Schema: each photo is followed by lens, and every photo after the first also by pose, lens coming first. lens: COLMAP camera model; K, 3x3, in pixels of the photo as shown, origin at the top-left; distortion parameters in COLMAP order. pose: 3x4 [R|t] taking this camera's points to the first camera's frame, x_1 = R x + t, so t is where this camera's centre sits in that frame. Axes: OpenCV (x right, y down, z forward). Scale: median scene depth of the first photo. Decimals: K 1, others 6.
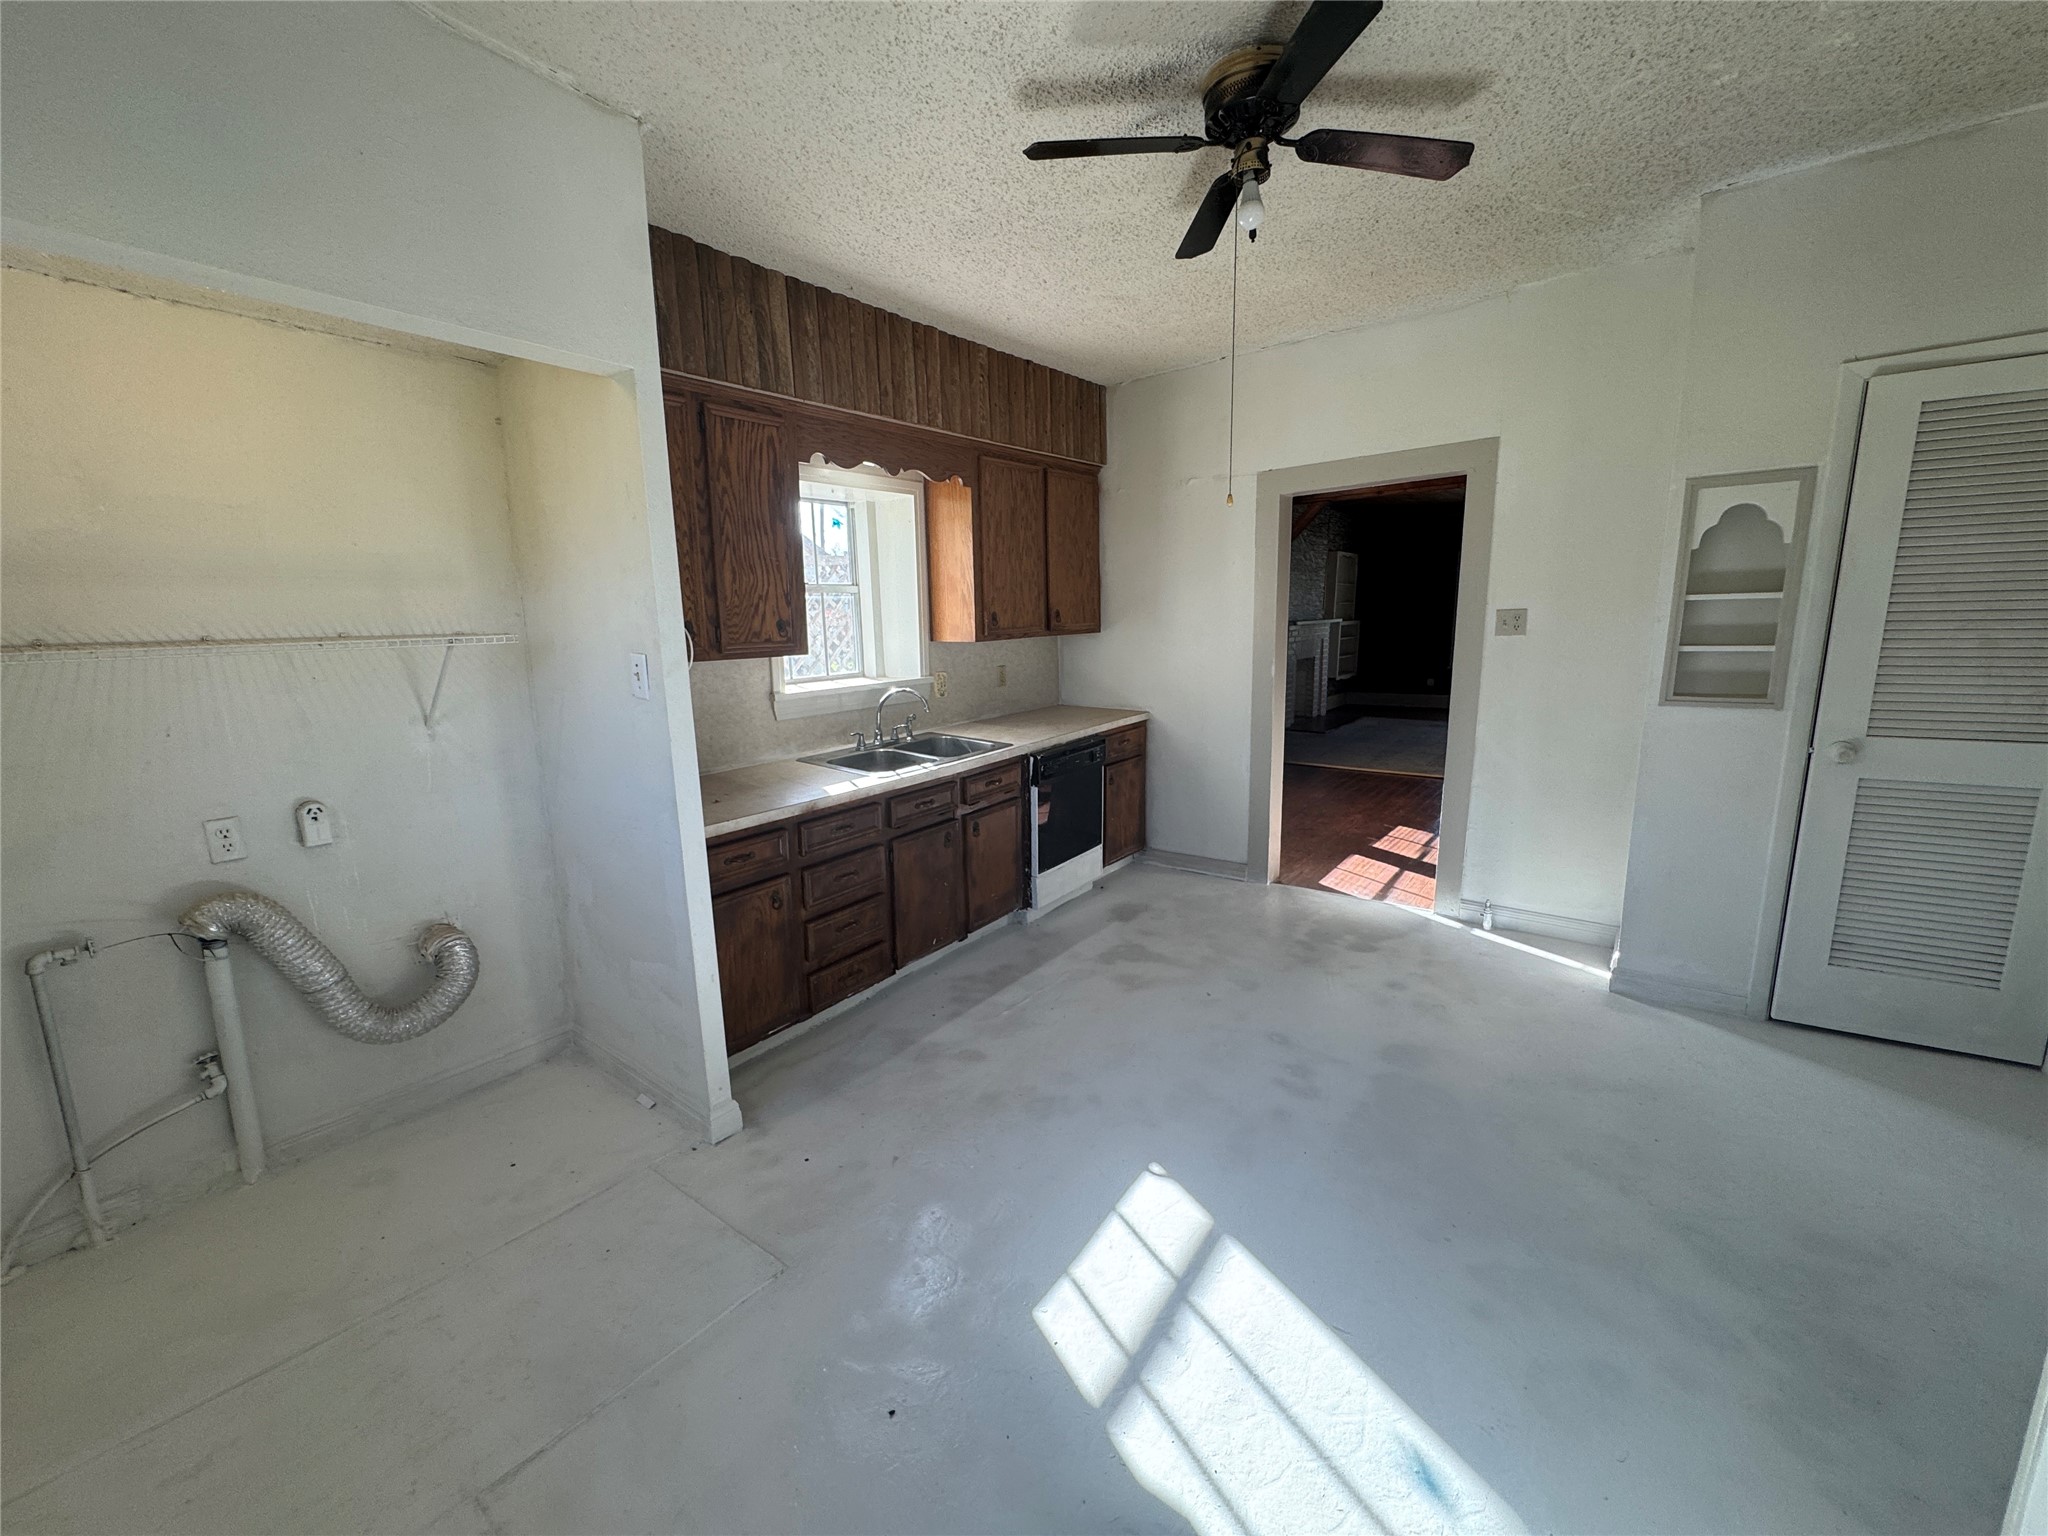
lens RADIAL K [[819.1, 0, 1021.5], [0, 819.1, 772.7], [0, 0, 1]] dist [-0.001657, -0.000473]
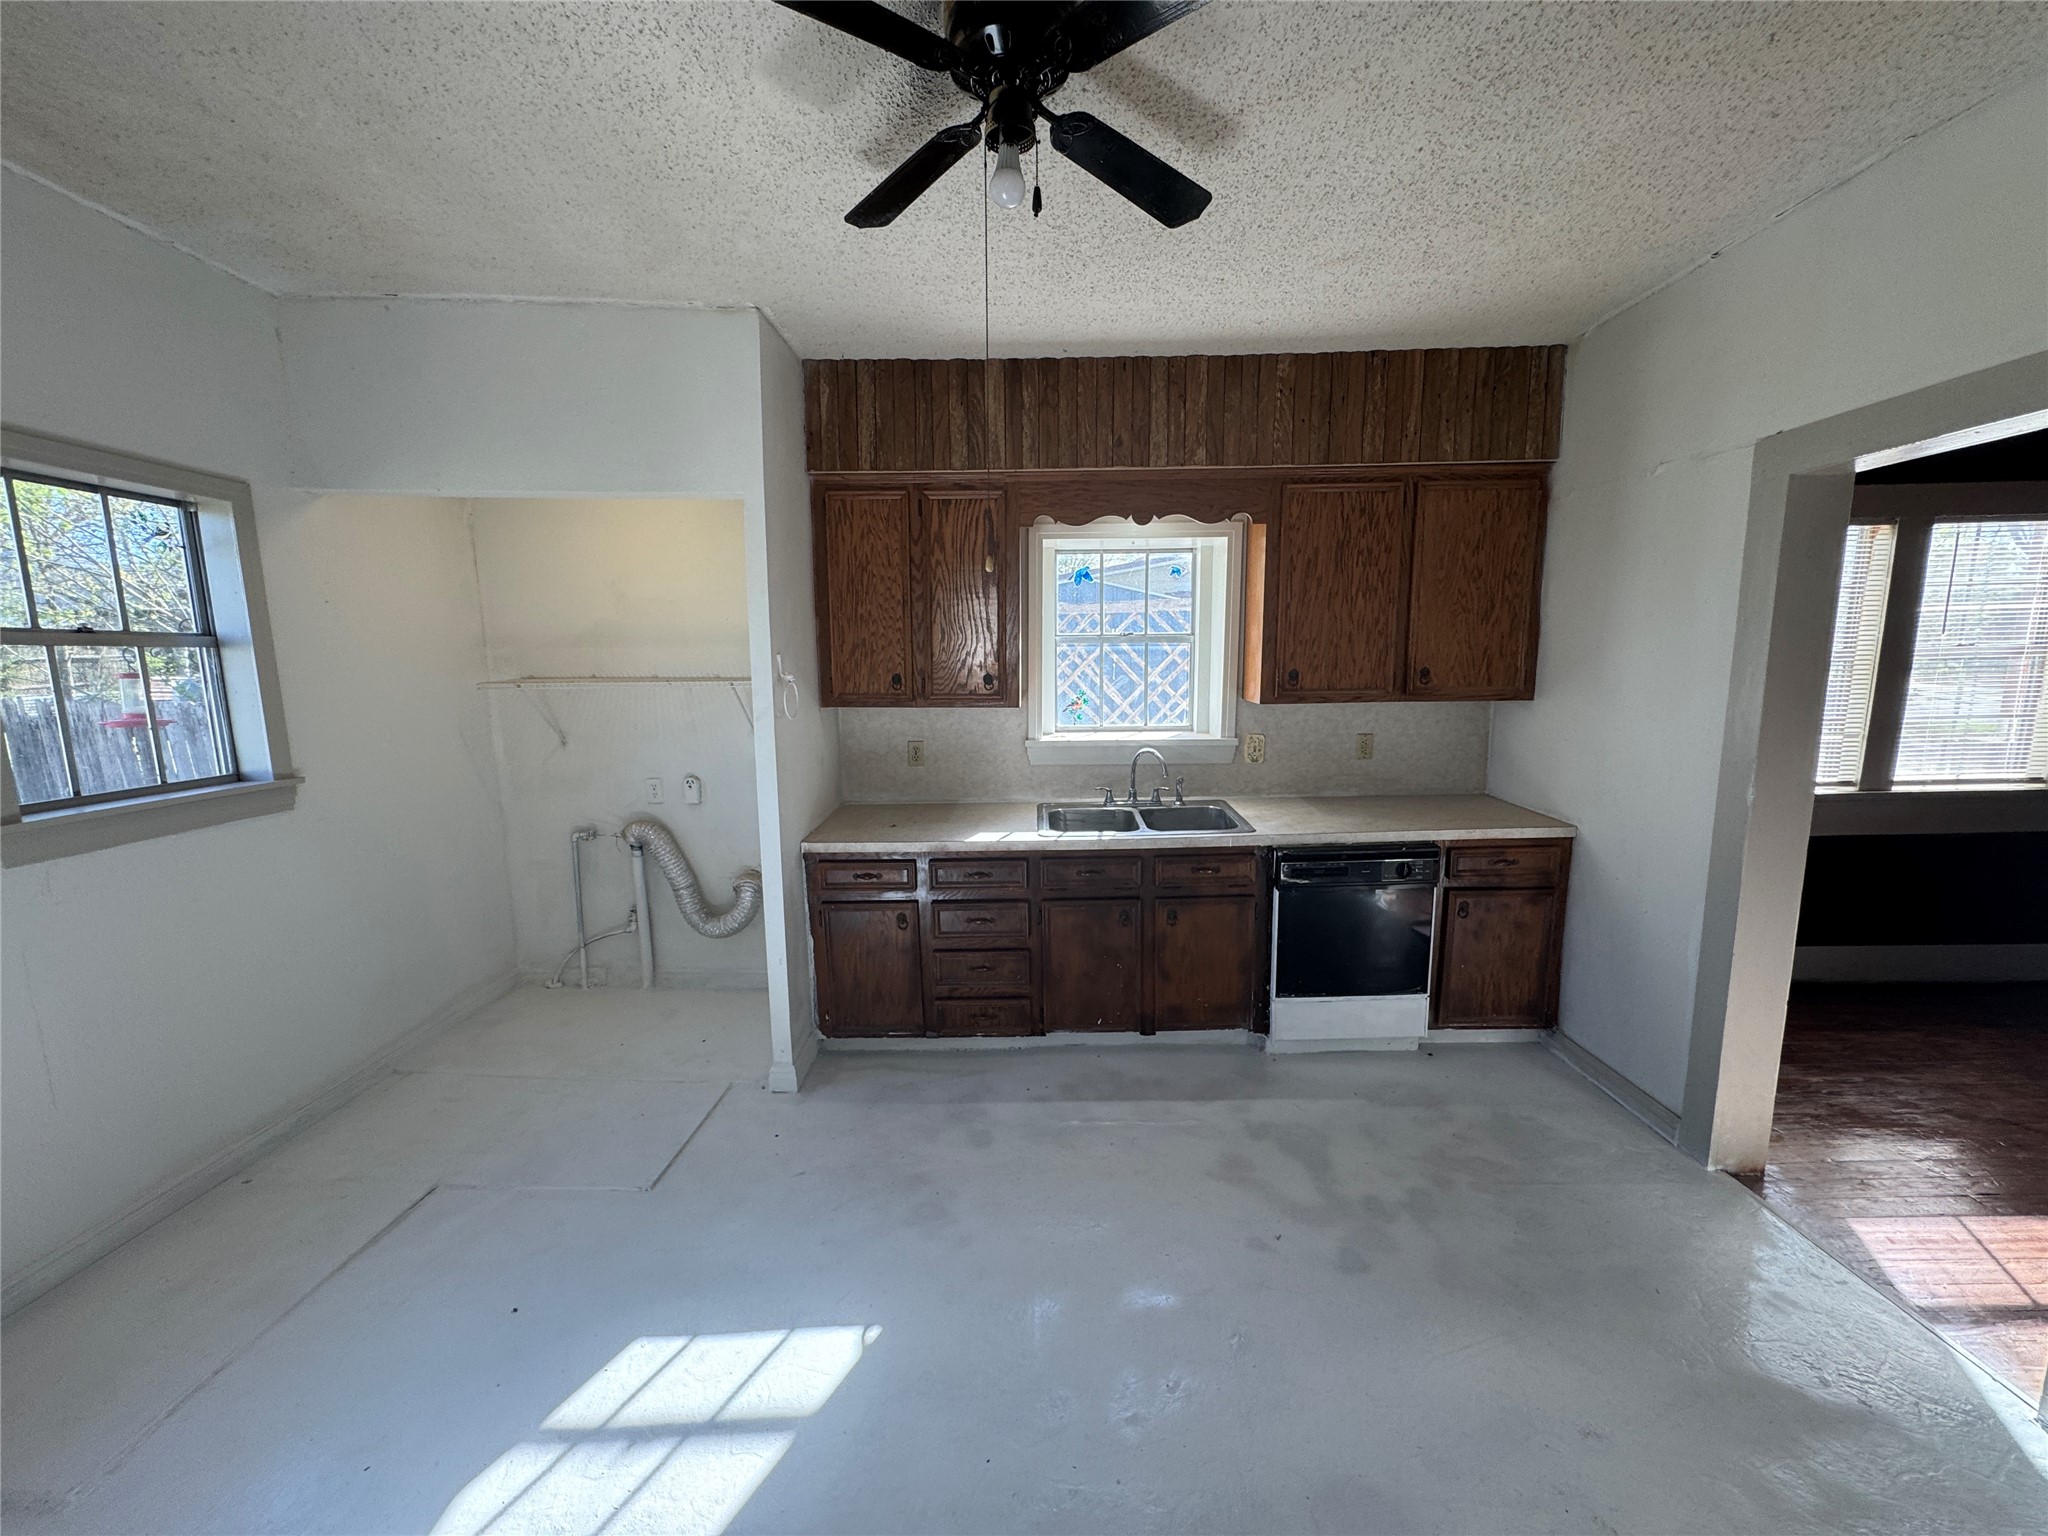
lens RADIAL K [[819.1, 0, 1021.5], [0, 819.1, 772.7], [0, 0, 1]] dist [-0.001657, -0.000473]
pose [[0.599521, 0.139928, -0.788032, 0.527137], [-0.160399, 0.985629, 0.052986, -0.106130], [0.784121, 0.094633, 0.613350, 0.329115]]
